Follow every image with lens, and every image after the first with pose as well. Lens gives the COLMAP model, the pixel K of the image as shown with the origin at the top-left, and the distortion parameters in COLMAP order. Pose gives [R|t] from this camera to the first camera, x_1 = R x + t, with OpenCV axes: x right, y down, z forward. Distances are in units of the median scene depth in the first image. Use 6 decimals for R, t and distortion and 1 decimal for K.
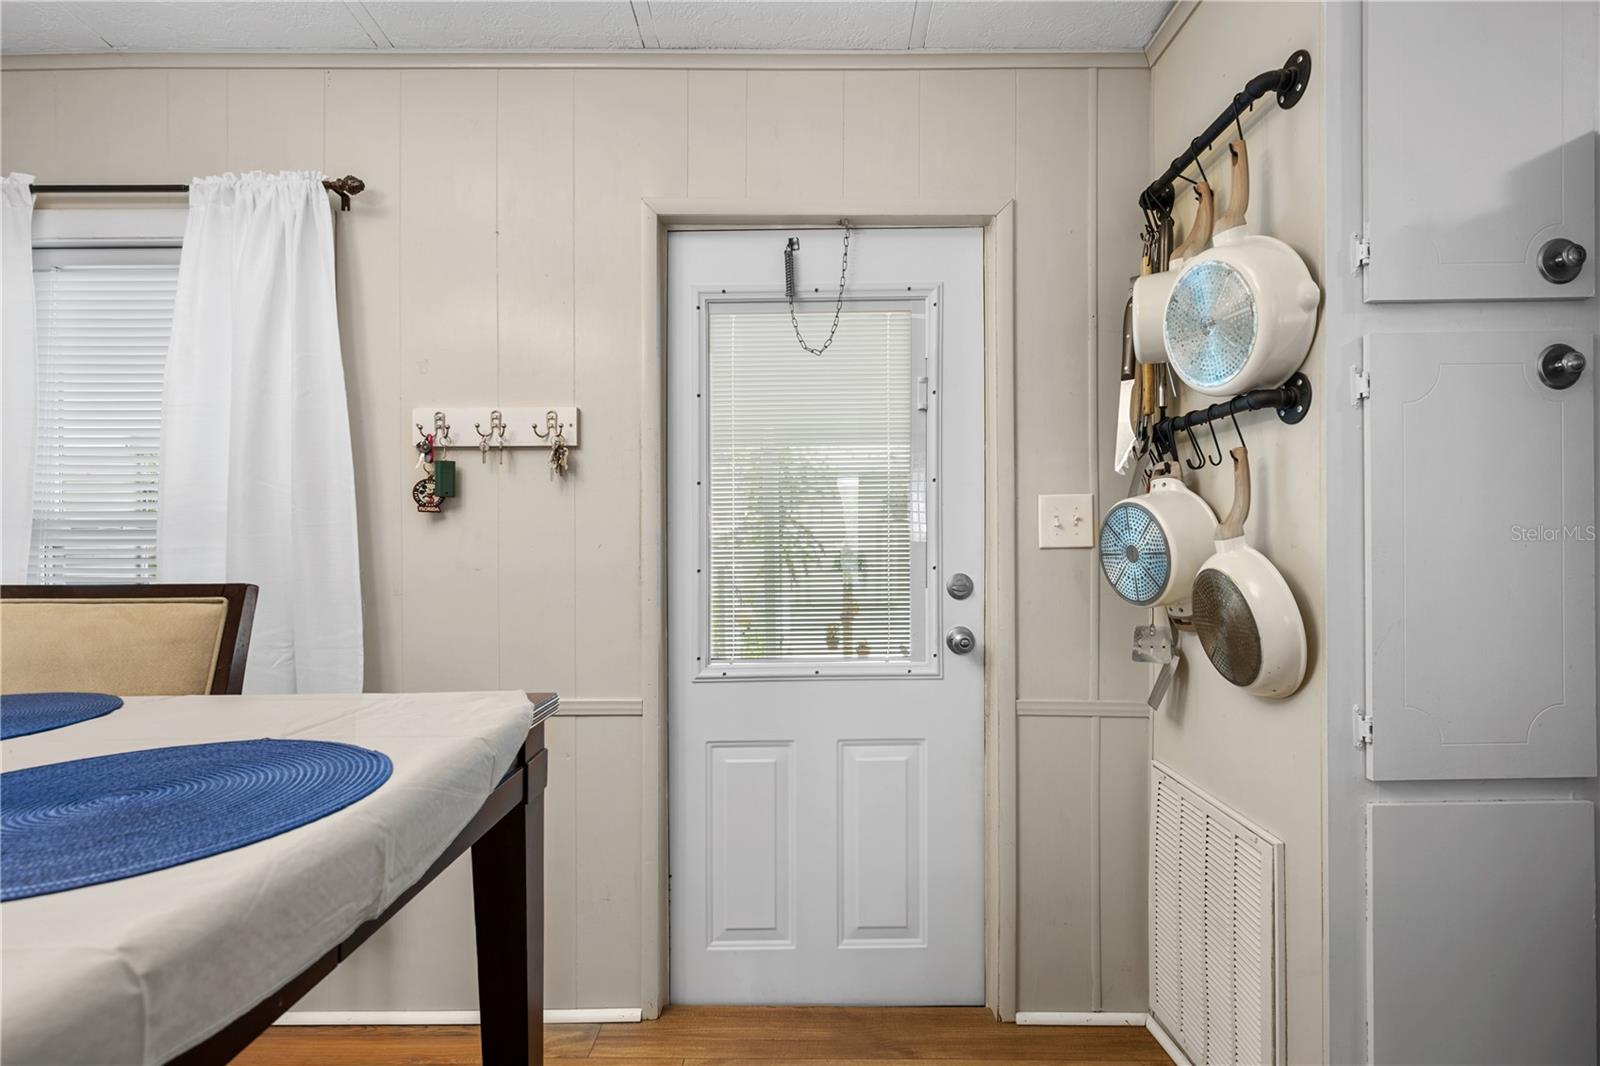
lens RADIAL K [[765.4, 0, 811.5], [0, 765.4, 540.6], [0, 0, 1]] dist [0.001253, -0.000252]
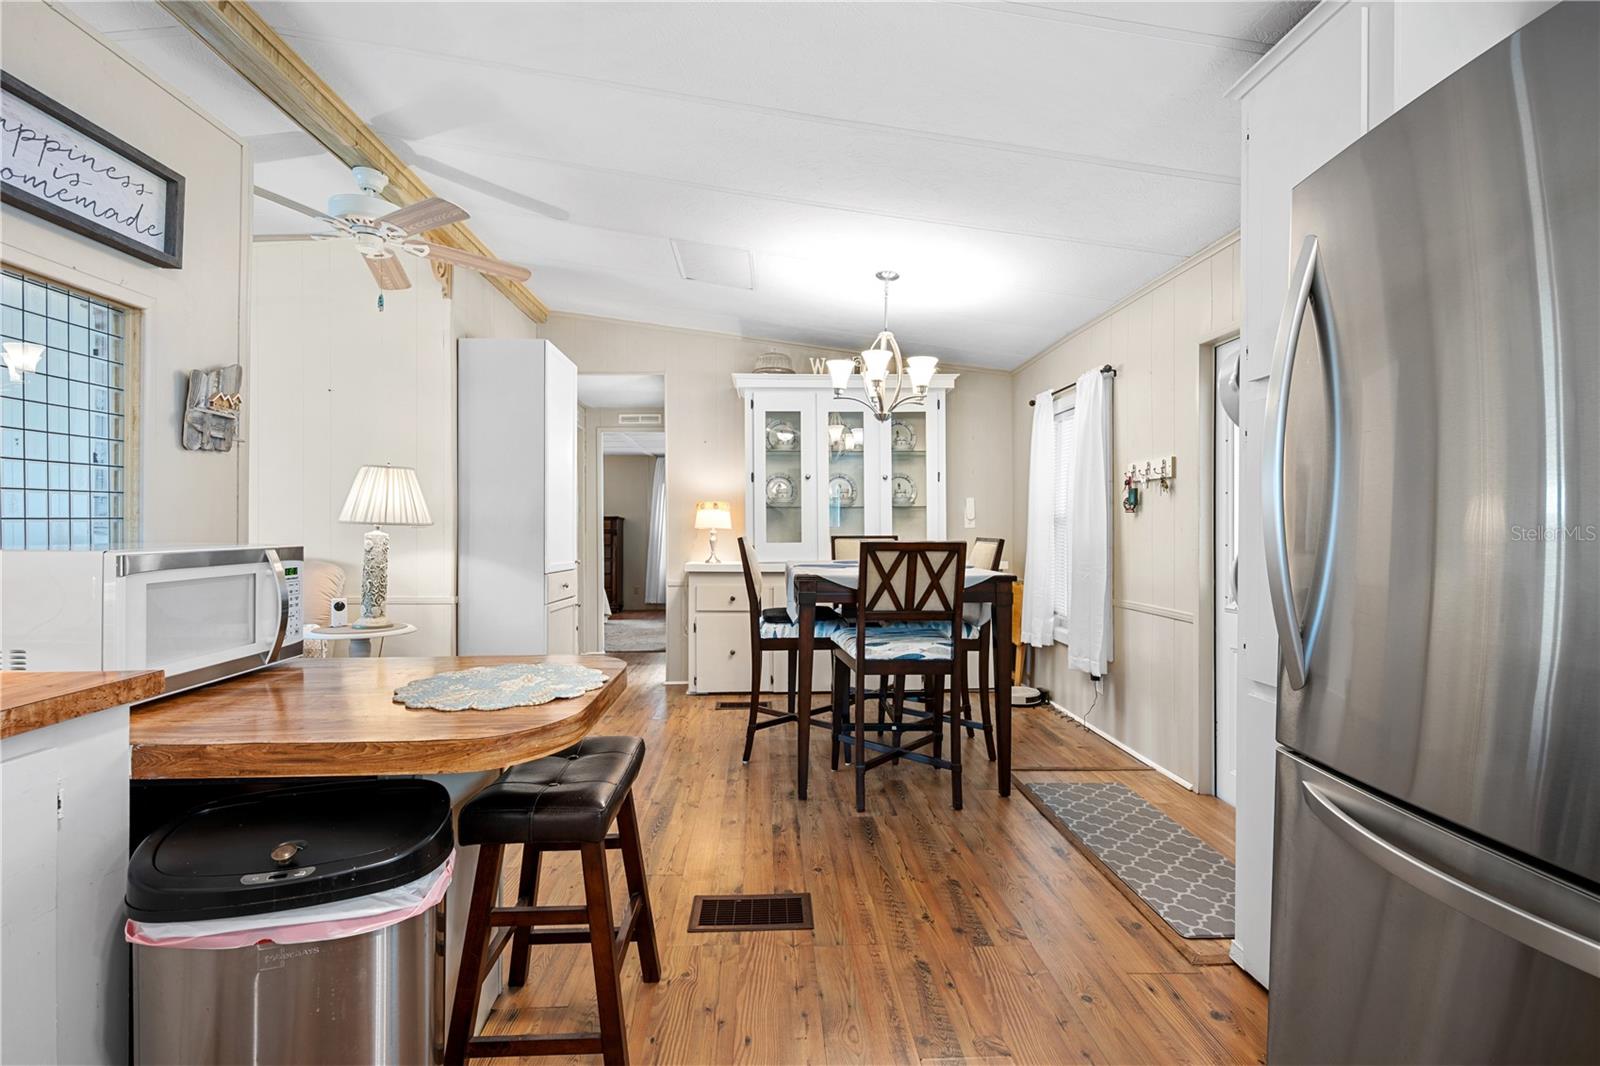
lens RADIAL K [[734.2, 0, 801.0], [0, 734.2, 515.6], [0, 0, 1]] dist [0.004174, -0.000357]
pose [[0.049695, -0.007925, -0.998733, 1.516528], [-0.003071, 0.999963, -0.008088, -0.008923], [0.998760, 0.003469, 0.049668, -0.013481]]
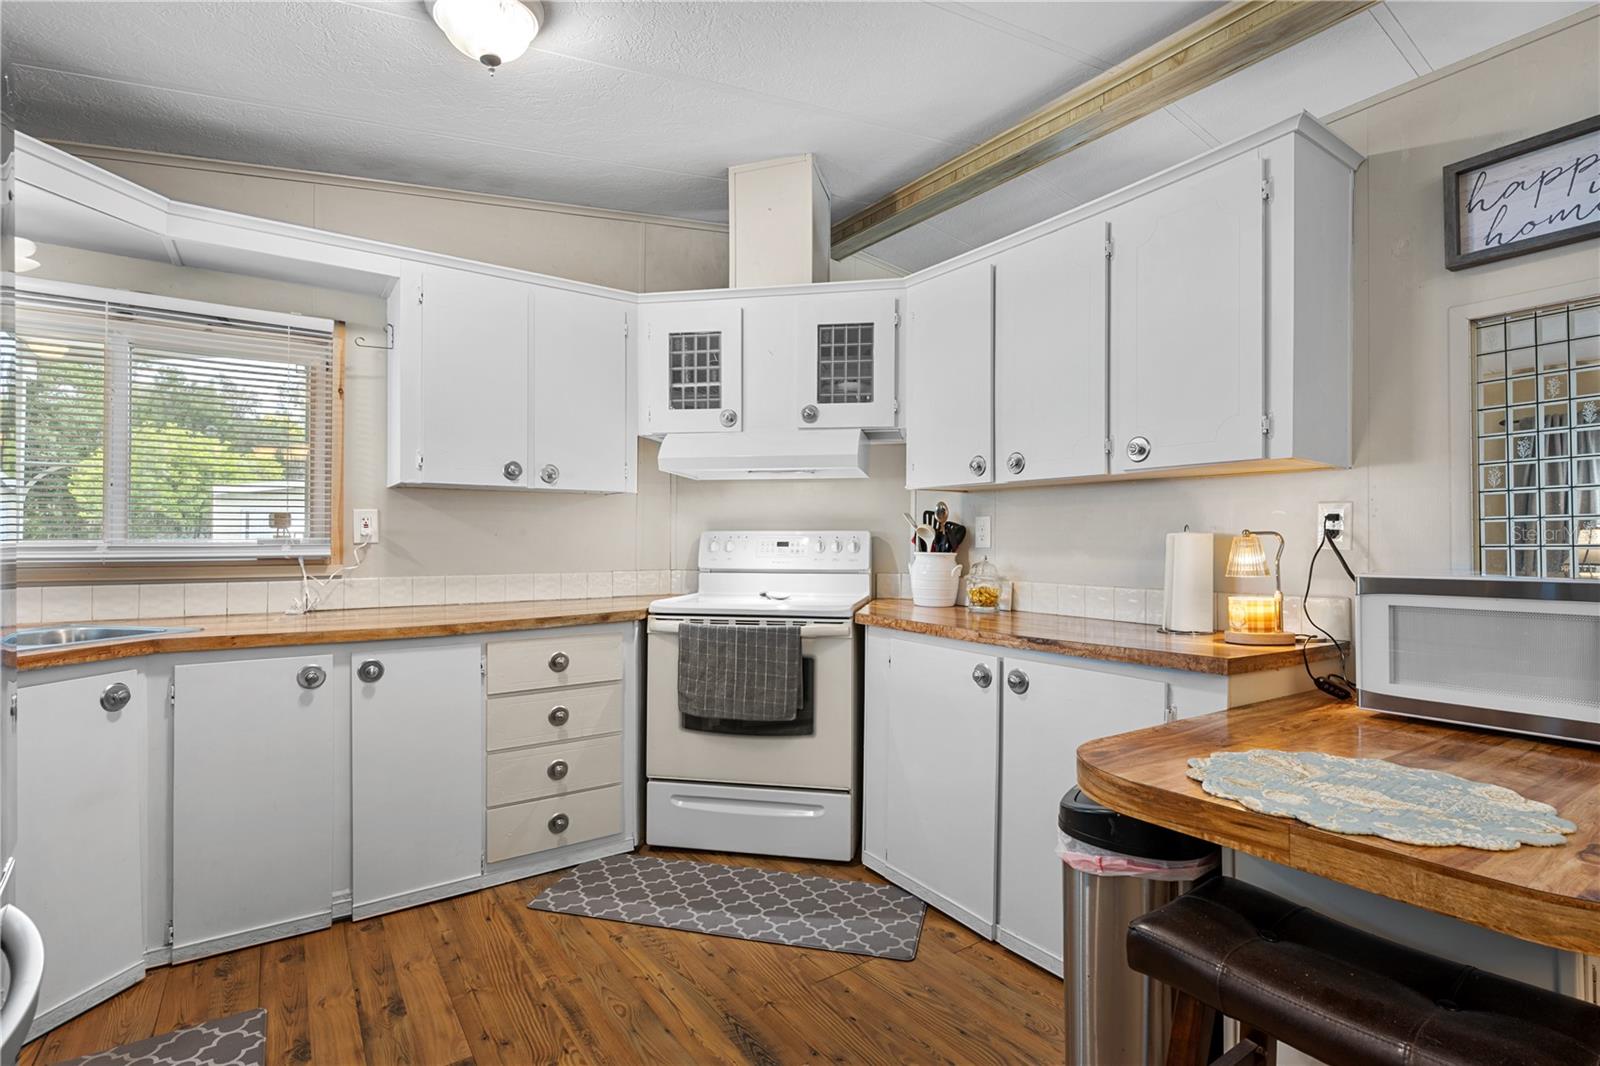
lens RADIAL K [[765.4, 0, 808.6], [0, 765.4, 537.2], [0, 0, 1]] dist [0.001253, -0.000252]
pose [[-0.575580, 0.011611, 0.817663, 0.354203], [-0.001396, 0.999884, -0.015181, -0.004454], [-0.817744, -0.009879, -0.575497, 0.387630]]
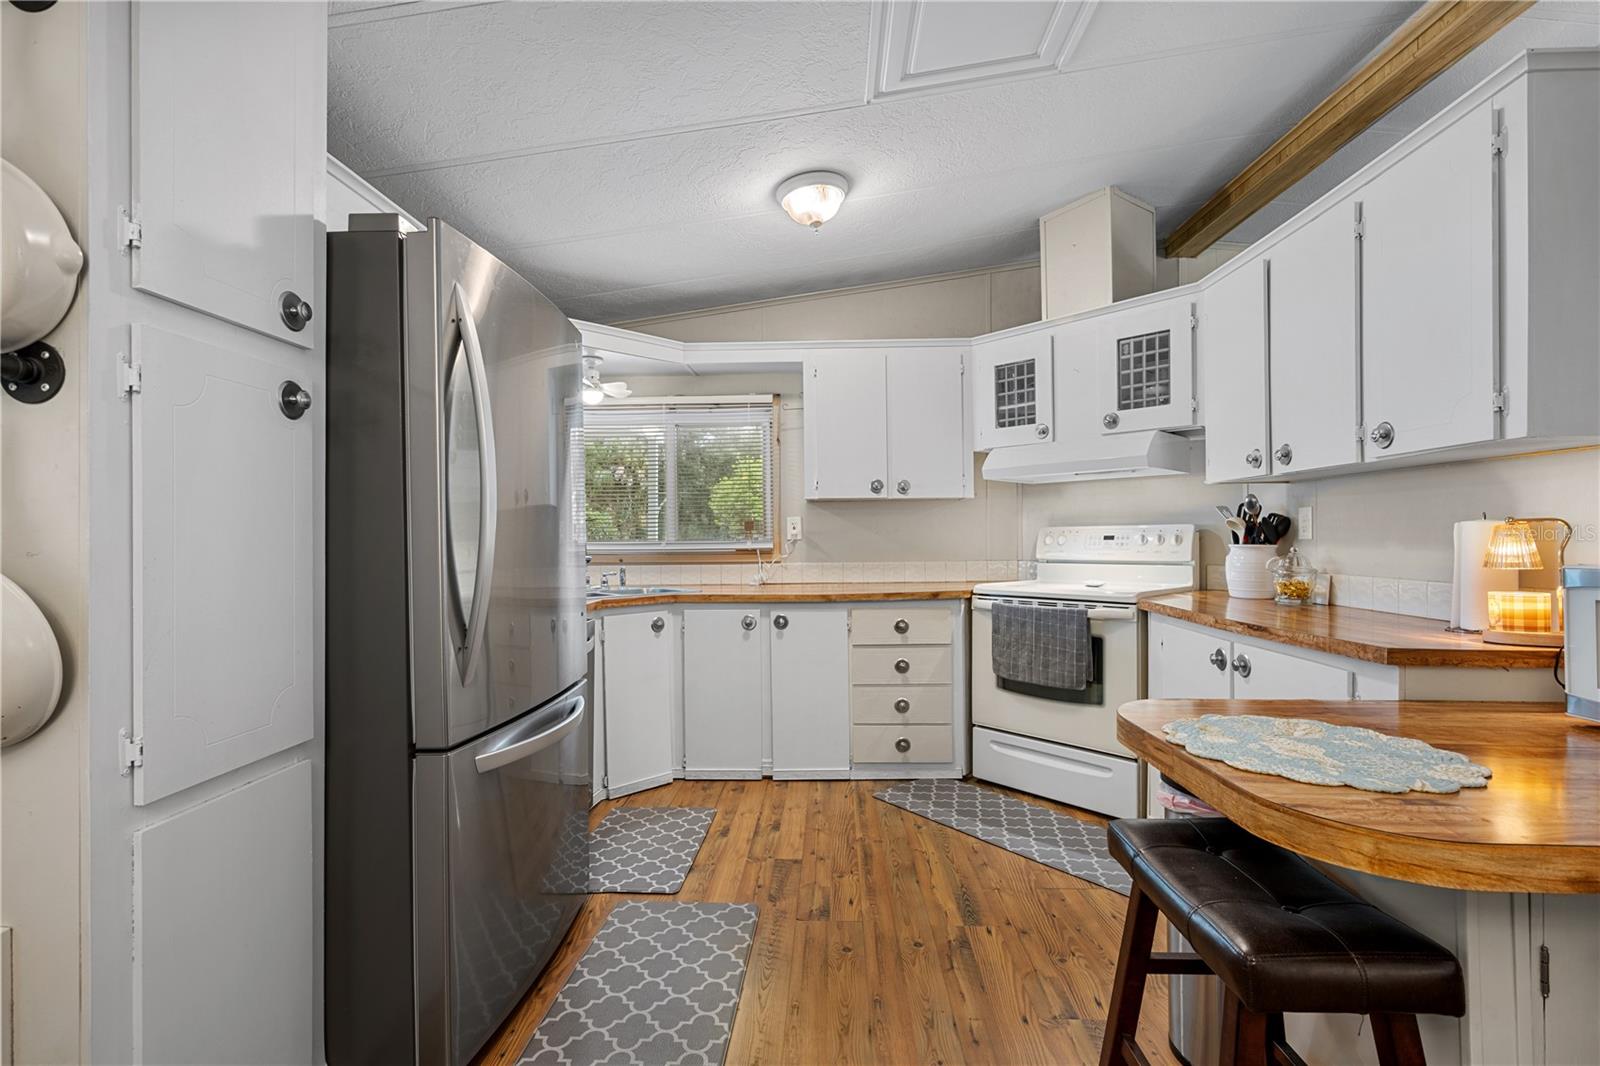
lens RADIAL K [[734.2, 0, 806.9], [0, 734.2, 538.7], [0, 0, 1]] dist [0.004174, -0.000357]
pose [[0.032717, 0.007904, 0.999433, -0.091169], [0.003374, 0.999962, -0.008019, 0.000033], [-0.999459, 0.003635, 0.032689, 0.112039]]
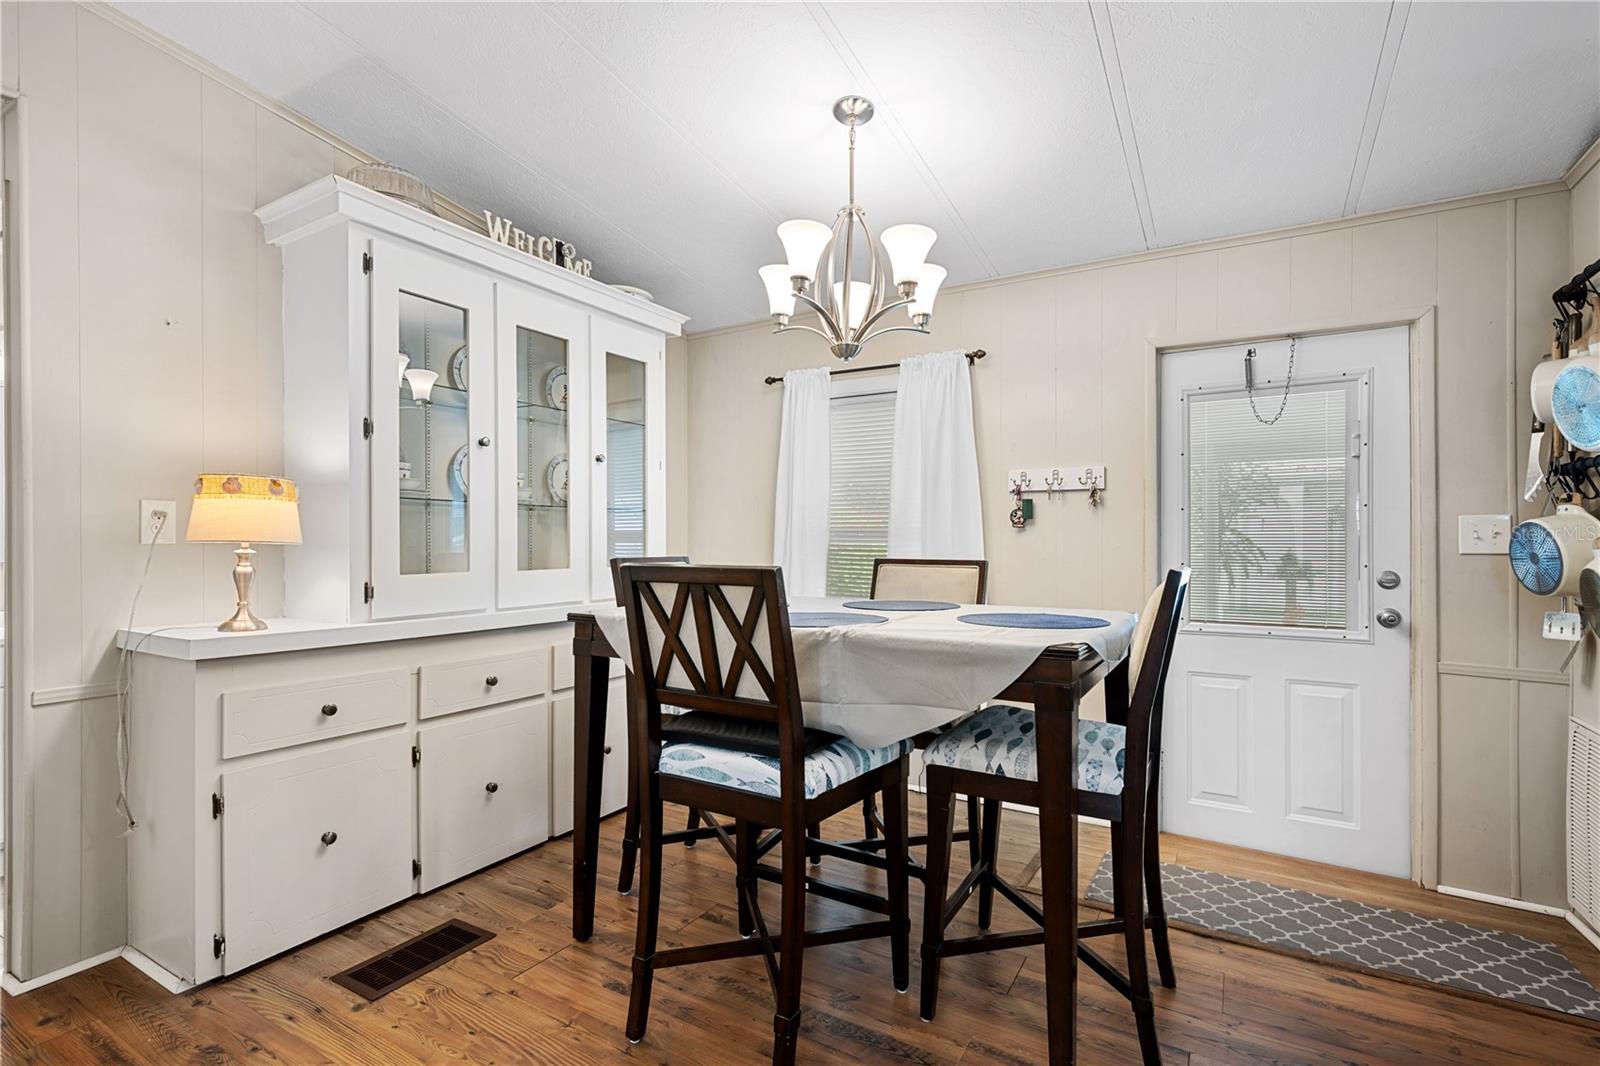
lens RADIAL K [[734.2, 0, 811.4], [0, 734.2, 527.9], [0, 0, 1]] dist [0.004174, -0.000357]
pose [[0.864299, 0.001872, -0.502975, -0.047688], [-0.014284, 0.999681, -0.020823, 0.007891], [0.502776, 0.025182, 0.864050, -0.770110]]
